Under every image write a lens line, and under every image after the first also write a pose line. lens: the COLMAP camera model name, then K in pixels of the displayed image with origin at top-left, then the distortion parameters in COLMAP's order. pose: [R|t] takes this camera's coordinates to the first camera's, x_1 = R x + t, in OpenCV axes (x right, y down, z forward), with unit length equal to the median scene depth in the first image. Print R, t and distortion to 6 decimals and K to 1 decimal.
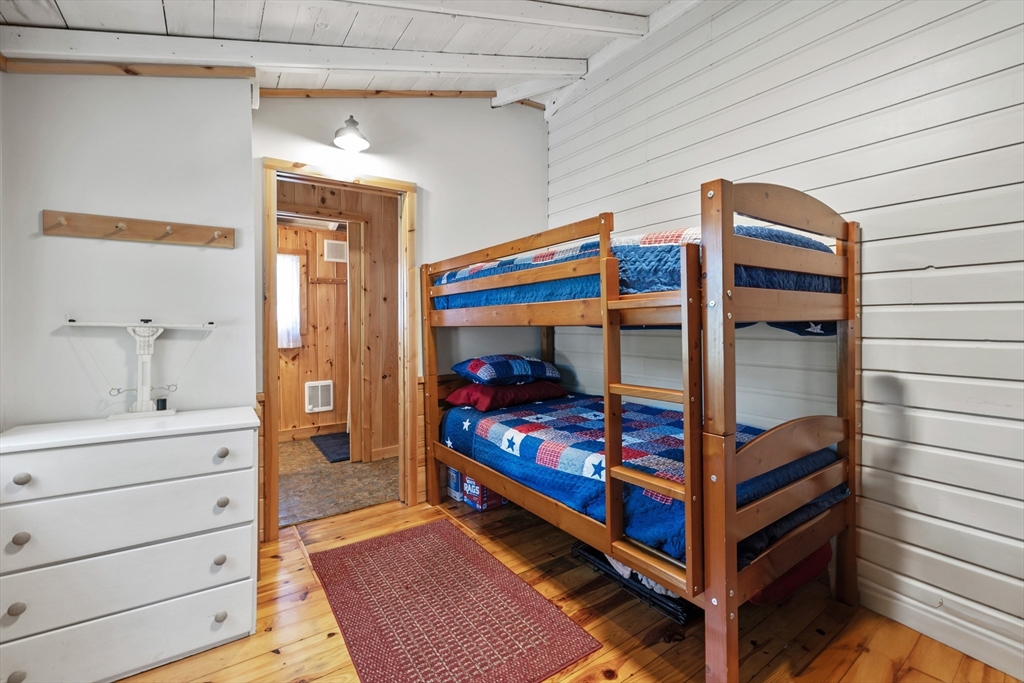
lens RADIAL K [[442.8, 0, 512.7], [0, 442.8, 331.9], [0, 0, 1]] dist [-0.000820, -0.000324]
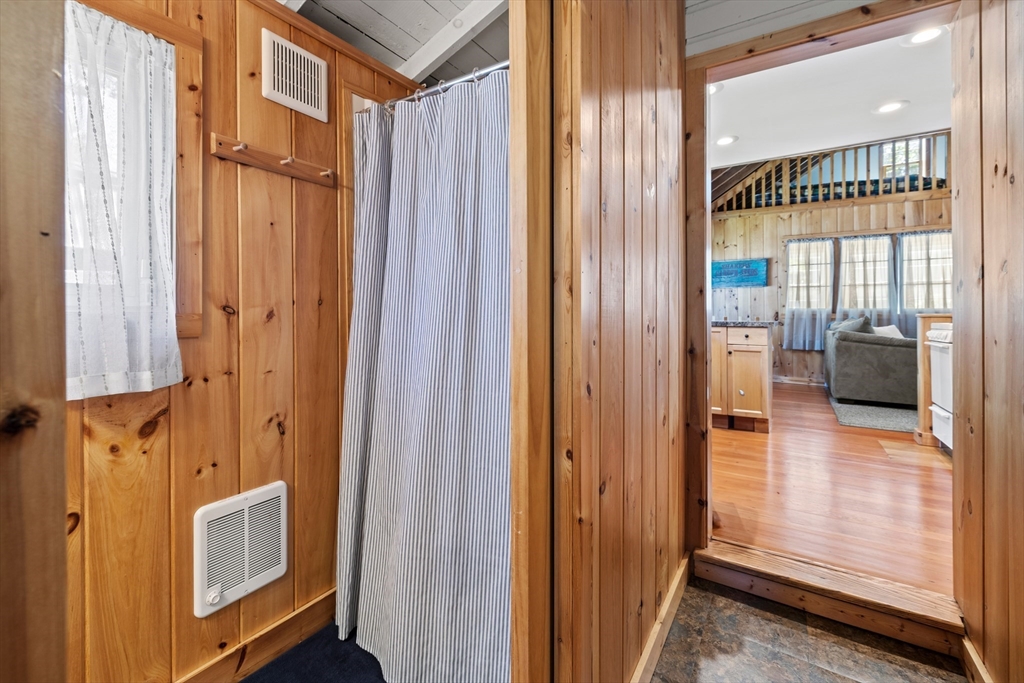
lens RADIAL K [[442.8, 0, 514.7], [0, 442.8, 316.8], [0, 0, 1]] dist [-0.000820, -0.000324]
pose [[0.919650, 0.007401, 0.392669, -0.389578], [-0.004276, 0.999952, -0.008832, -0.004614], [-0.392716, 0.006443, 0.919637, 0.659182]]
